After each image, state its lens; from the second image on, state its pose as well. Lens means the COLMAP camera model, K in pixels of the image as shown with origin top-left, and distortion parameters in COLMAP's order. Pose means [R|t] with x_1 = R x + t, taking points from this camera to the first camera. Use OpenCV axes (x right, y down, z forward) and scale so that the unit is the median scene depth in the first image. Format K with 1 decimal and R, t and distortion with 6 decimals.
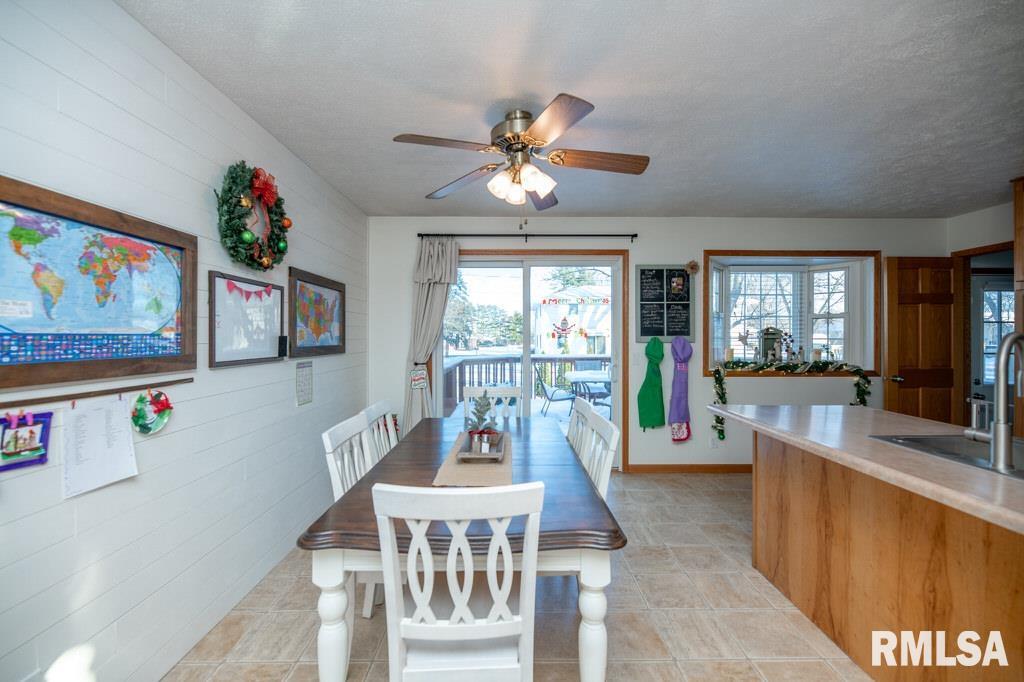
lens RADIAL K [[423.5, 0, 510.4], [0, 423.5, 335.8], [0, 0, 1]] dist [0.000479, -0.001896]
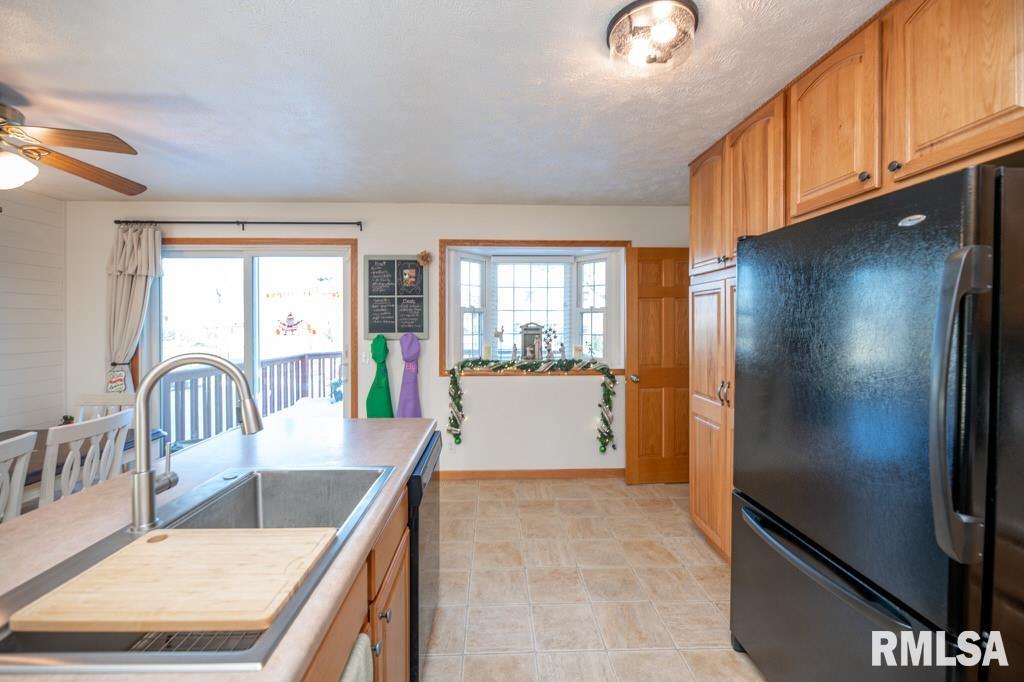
lens RADIAL K [[423.5, 0, 510.8], [0, 423.5, 325.9], [0, 0, 1]] dist [0.000479, -0.001896]
pose [[0.999720, -0.001187, 0.023649, 0.593435], [0.001039, 0.999980, 0.006273, -0.019612], [-0.023656, -0.006247, 0.999701, 0.071209]]
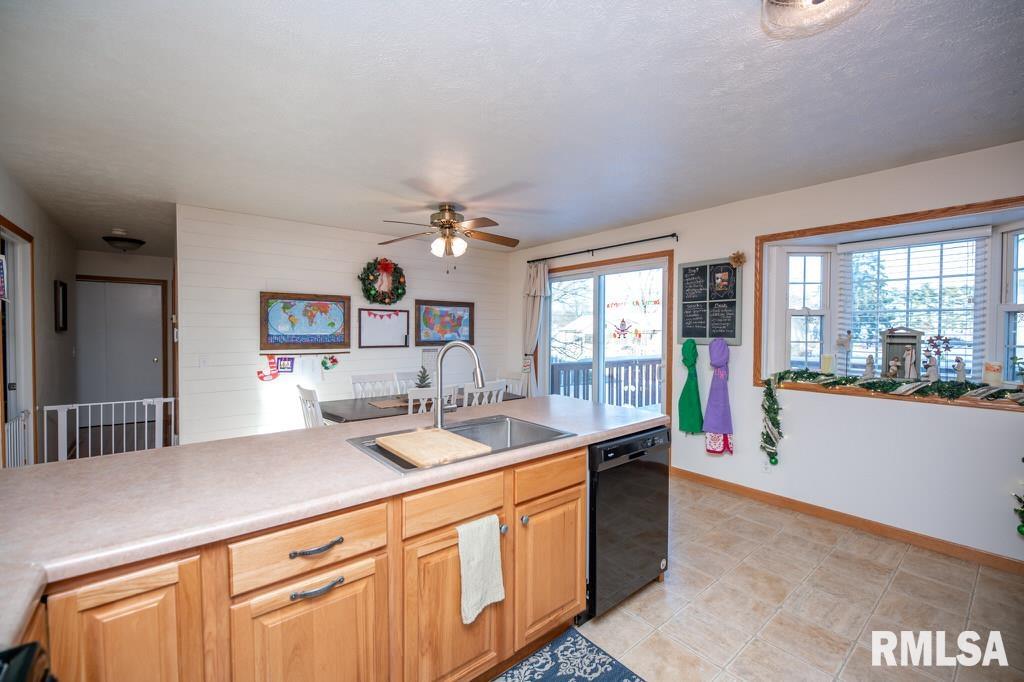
lens RADIAL K [[430.9, 0, 503.7], [0, 430.9, 338.1], [0, 0, 1]] dist [-0.003094, -0.001256]
pose [[0.605499, 0.017072, -0.795663, 0.843677], [-0.002222, 0.999802, 0.019761, -0.015948], [0.795843, -0.010198, 0.605417, 0.077862]]
